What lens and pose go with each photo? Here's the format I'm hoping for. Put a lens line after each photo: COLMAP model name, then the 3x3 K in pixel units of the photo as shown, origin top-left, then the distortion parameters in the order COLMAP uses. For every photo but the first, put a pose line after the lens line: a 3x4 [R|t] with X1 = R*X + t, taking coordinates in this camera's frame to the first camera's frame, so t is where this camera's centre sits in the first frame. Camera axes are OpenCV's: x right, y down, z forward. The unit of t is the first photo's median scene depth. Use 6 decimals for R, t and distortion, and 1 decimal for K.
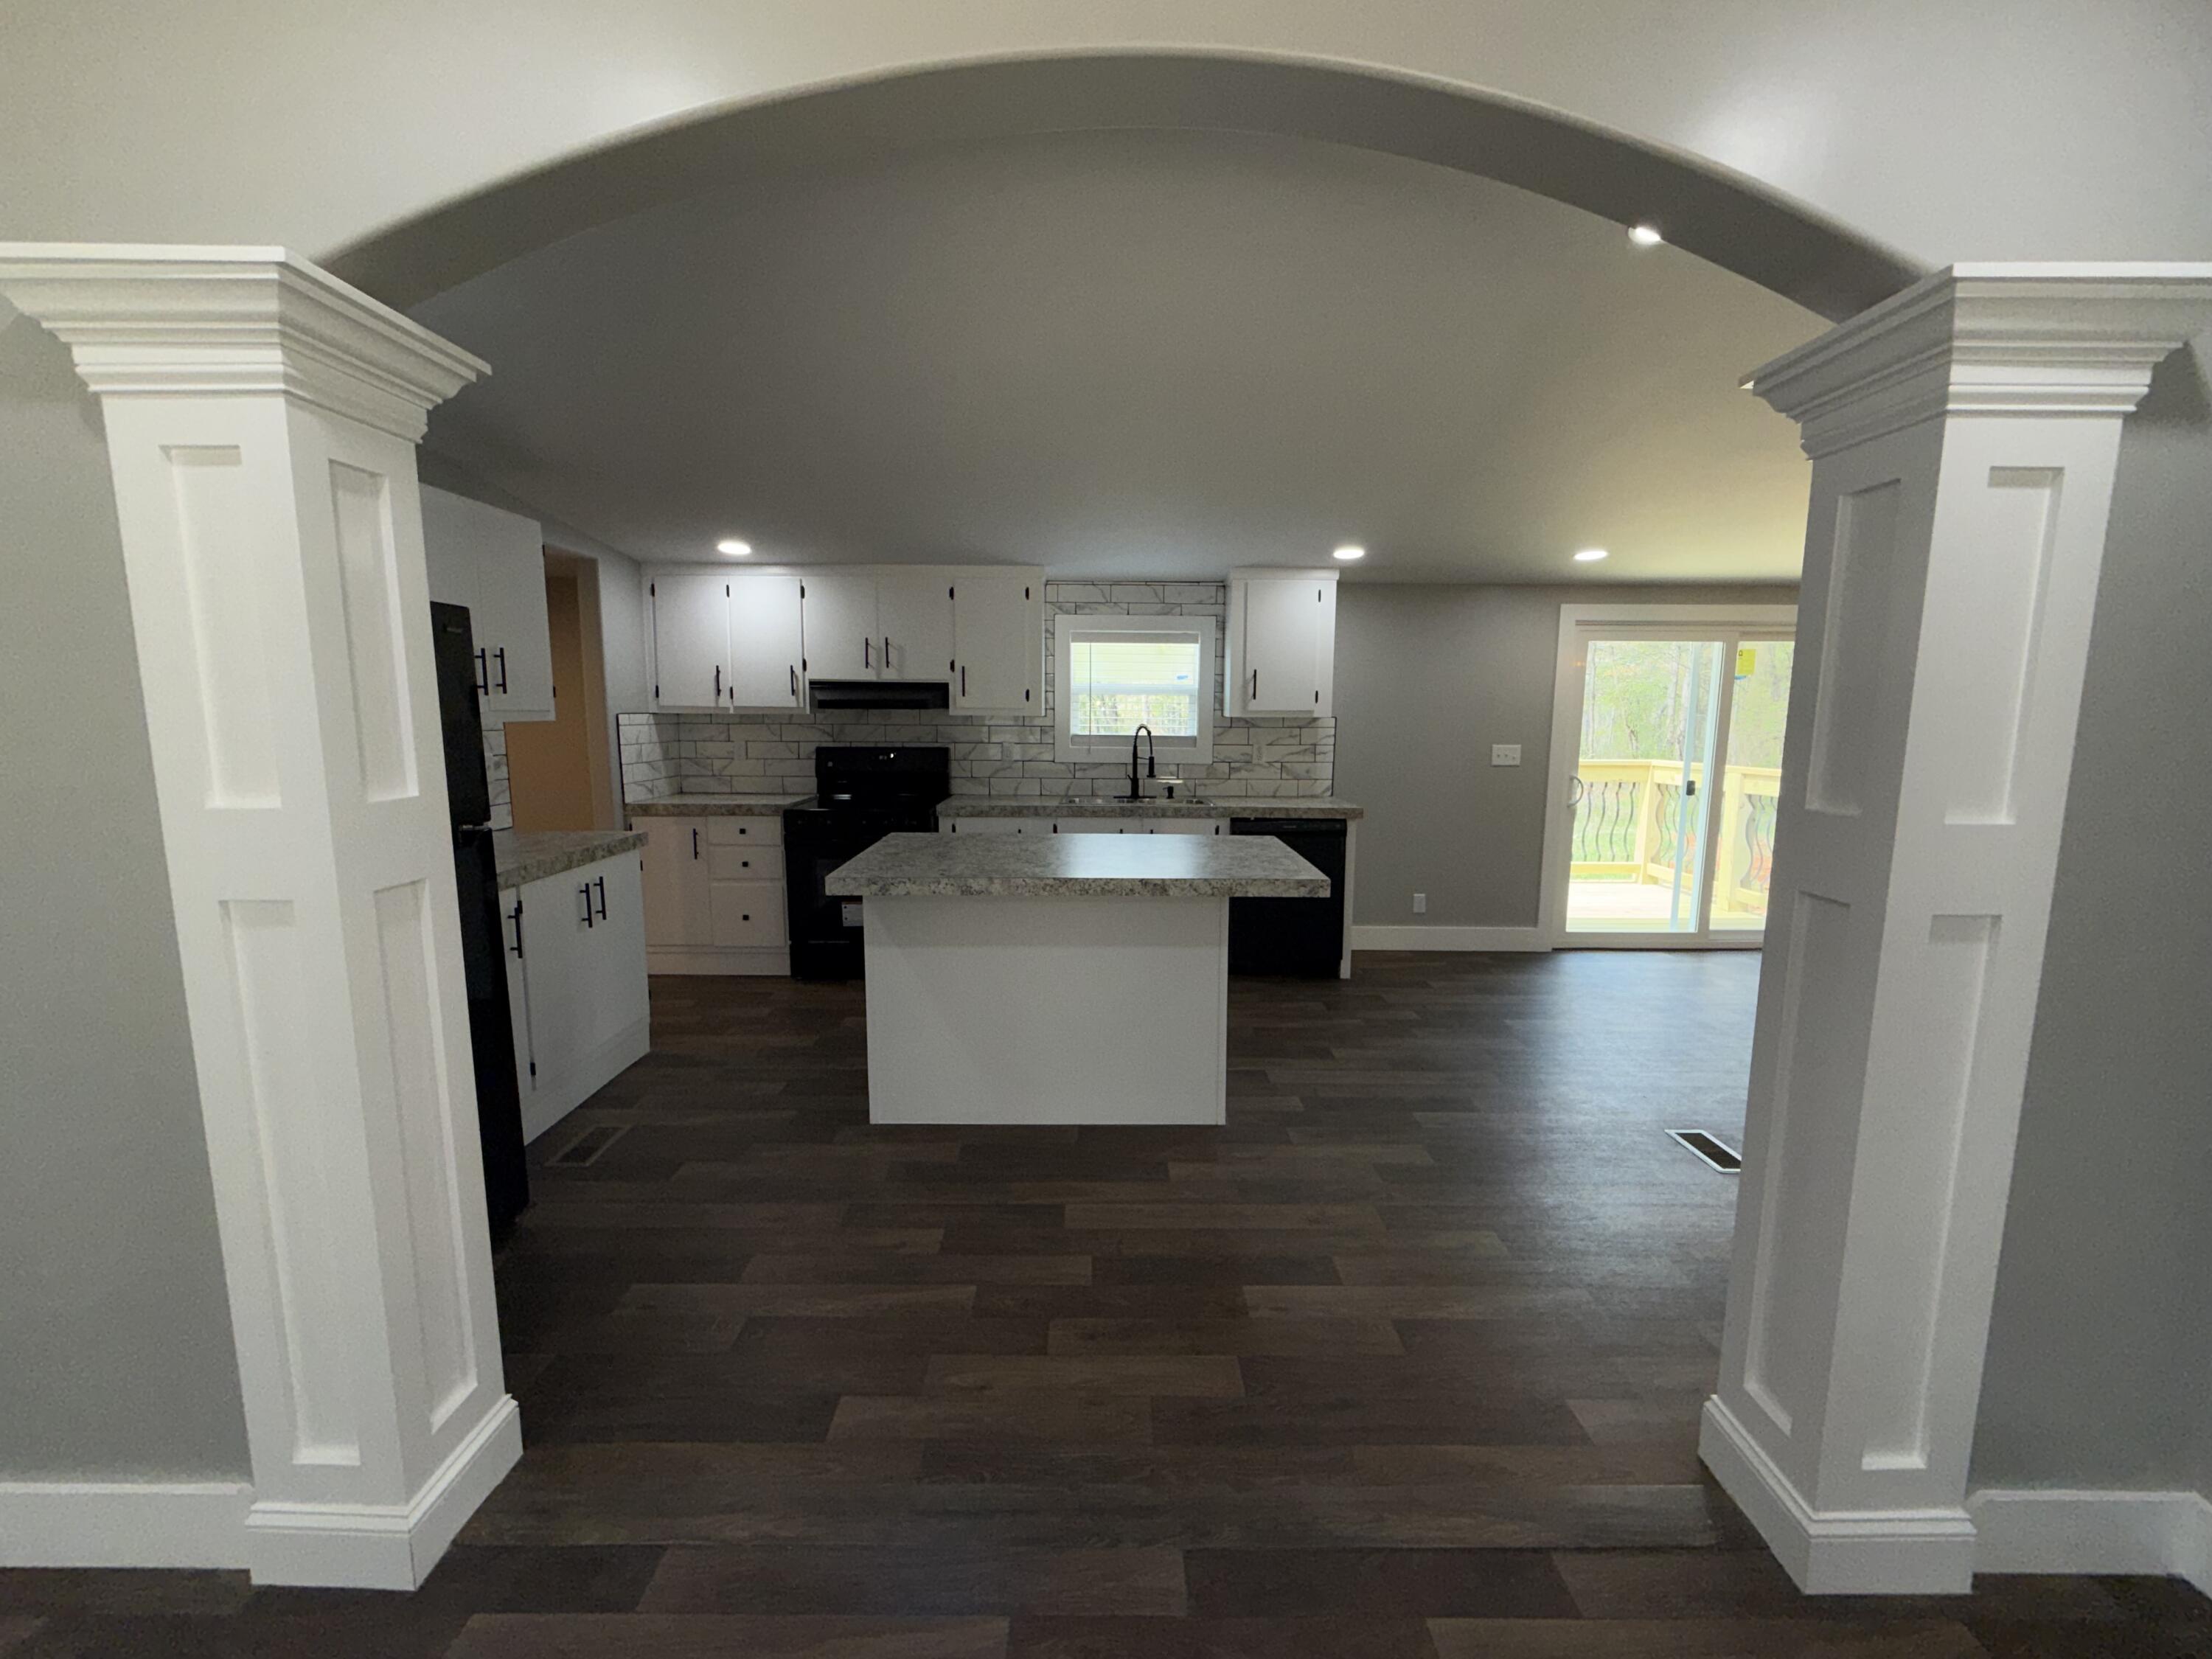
lens RADIAL K [[921.6, 0, 1103.0], [0, 921.6, 832.0], [0, 0, 1]] dist [0.001156, 0.000251]
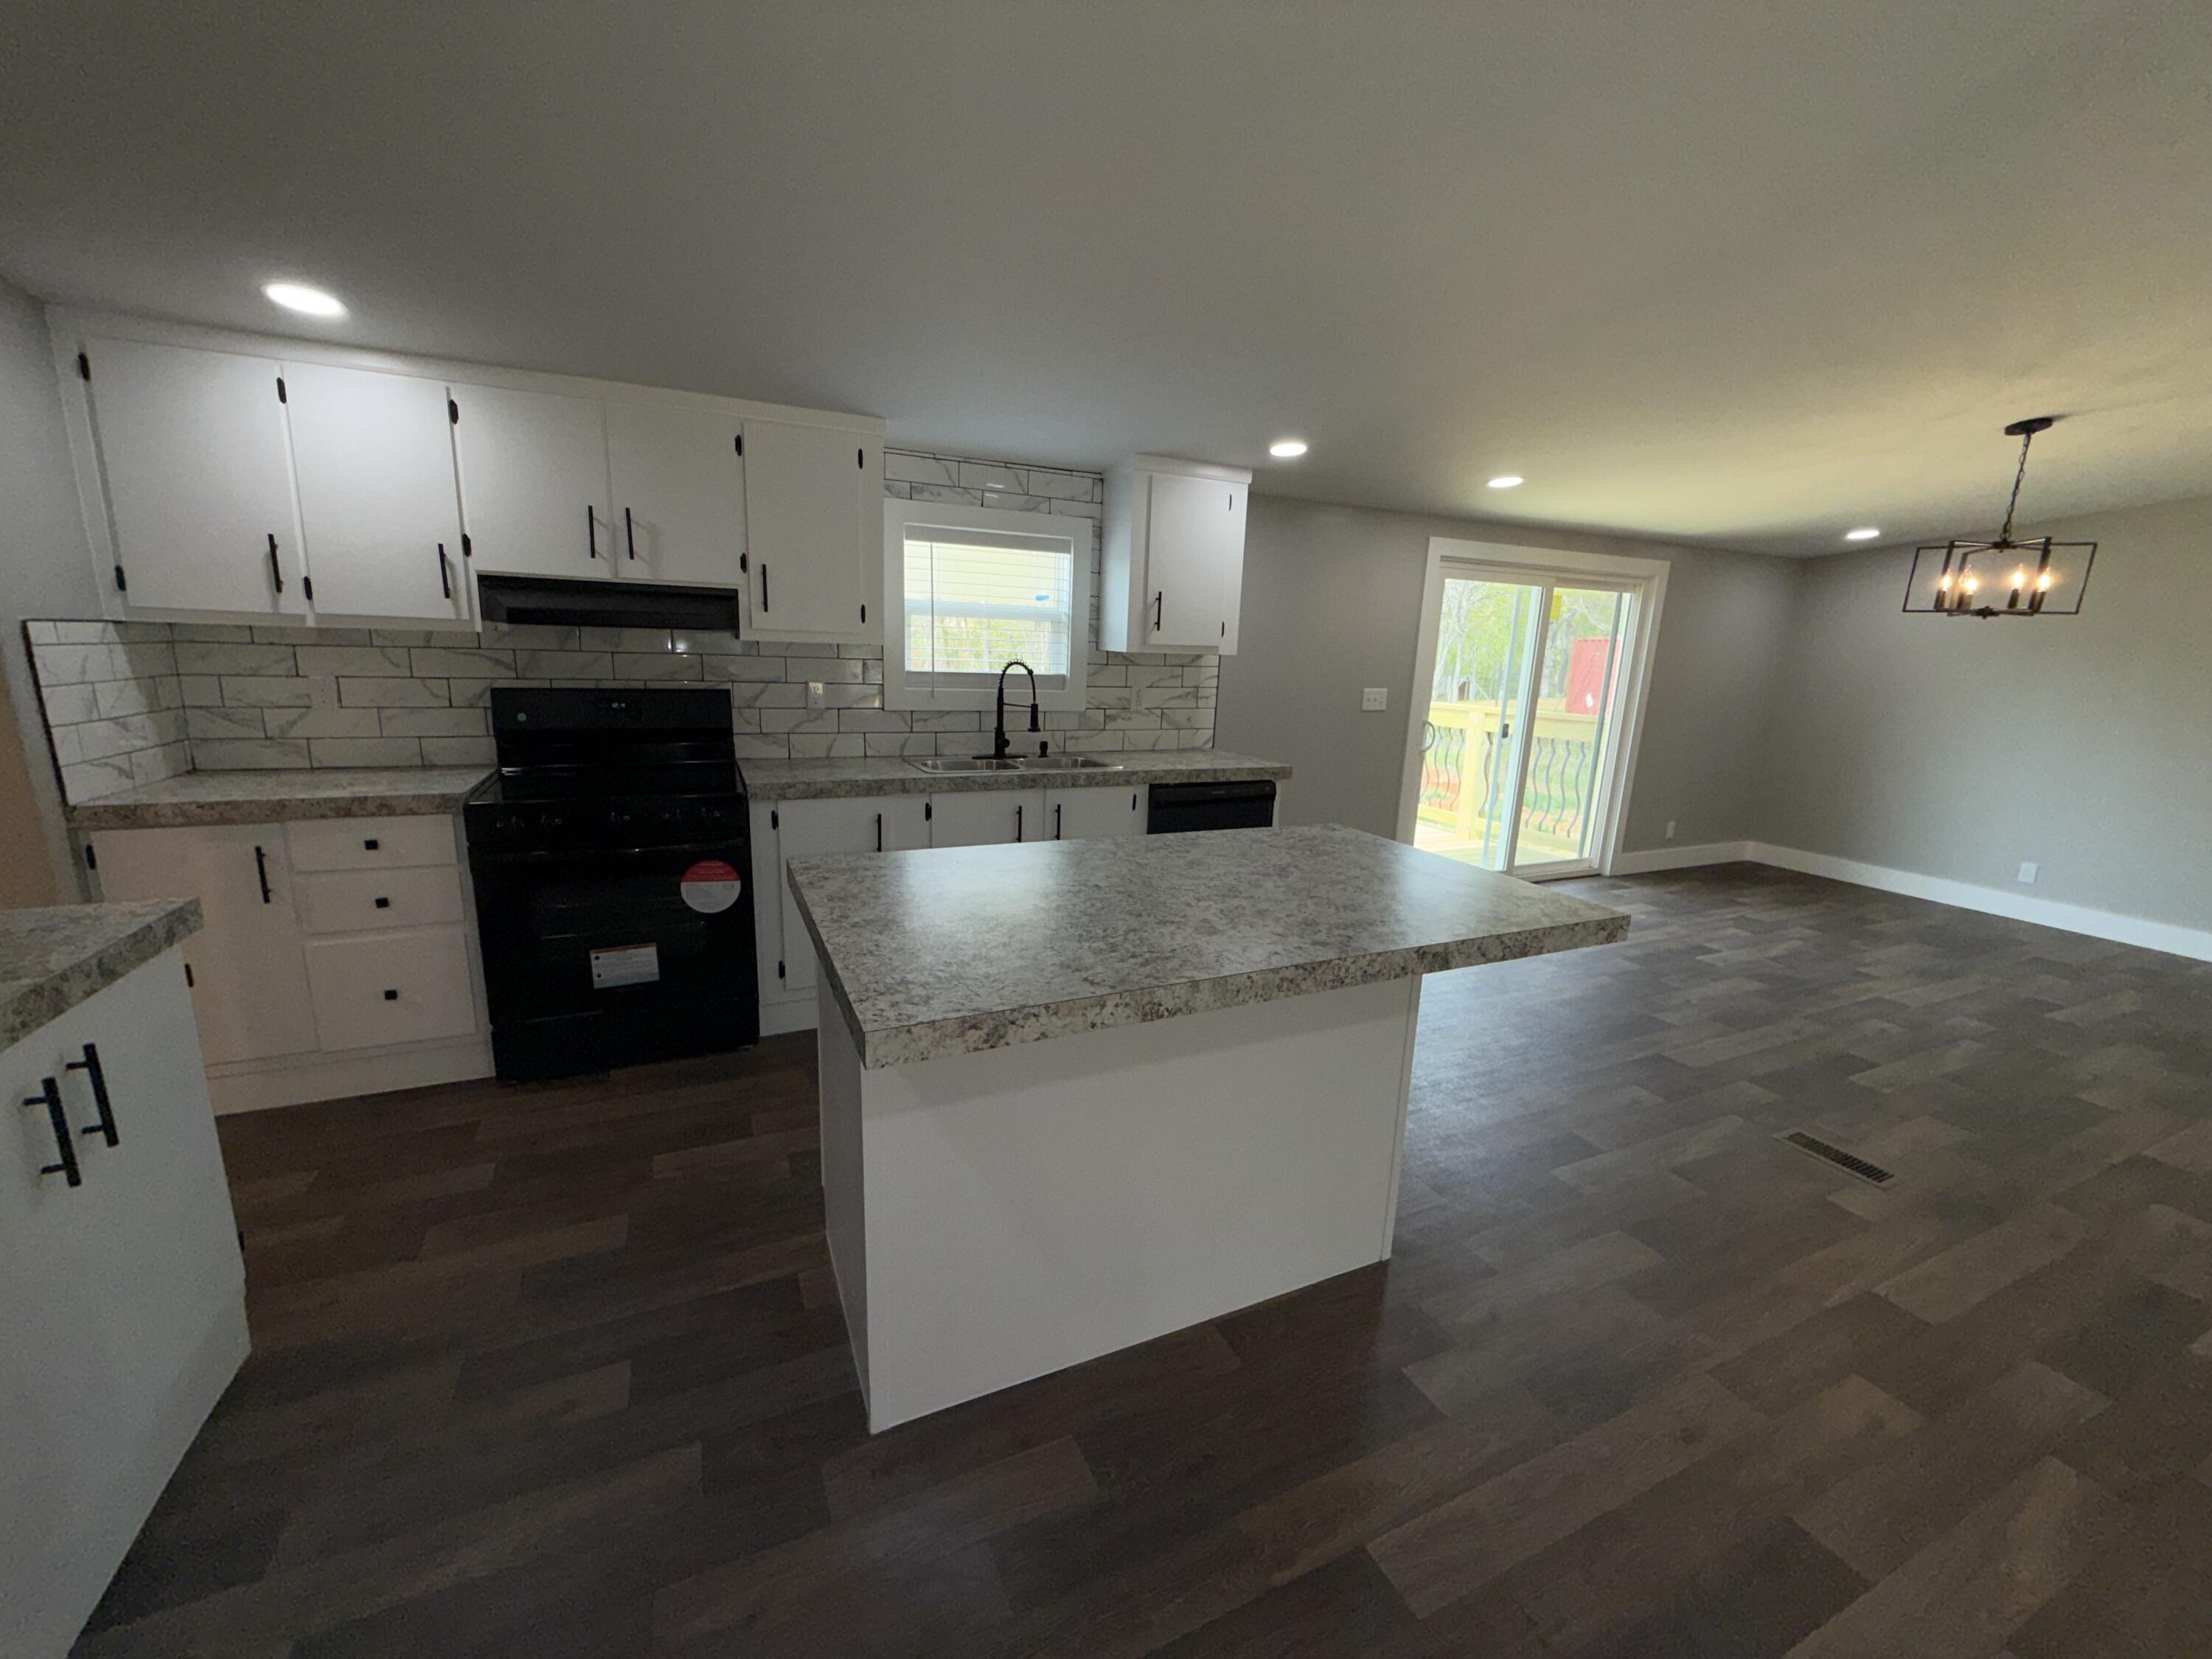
lens RADIAL K [[881.3, 0, 1099.3], [0, 881.3, 830.1], [0, 0, 1]] dist [0.000862, -0.000036]
pose [[0.908937, -0.062658, 0.412198, -0.202279], [0.027450, 0.995491, 0.090793, -0.043572], [-0.416029, -0.071211, 0.906559, 0.325067]]
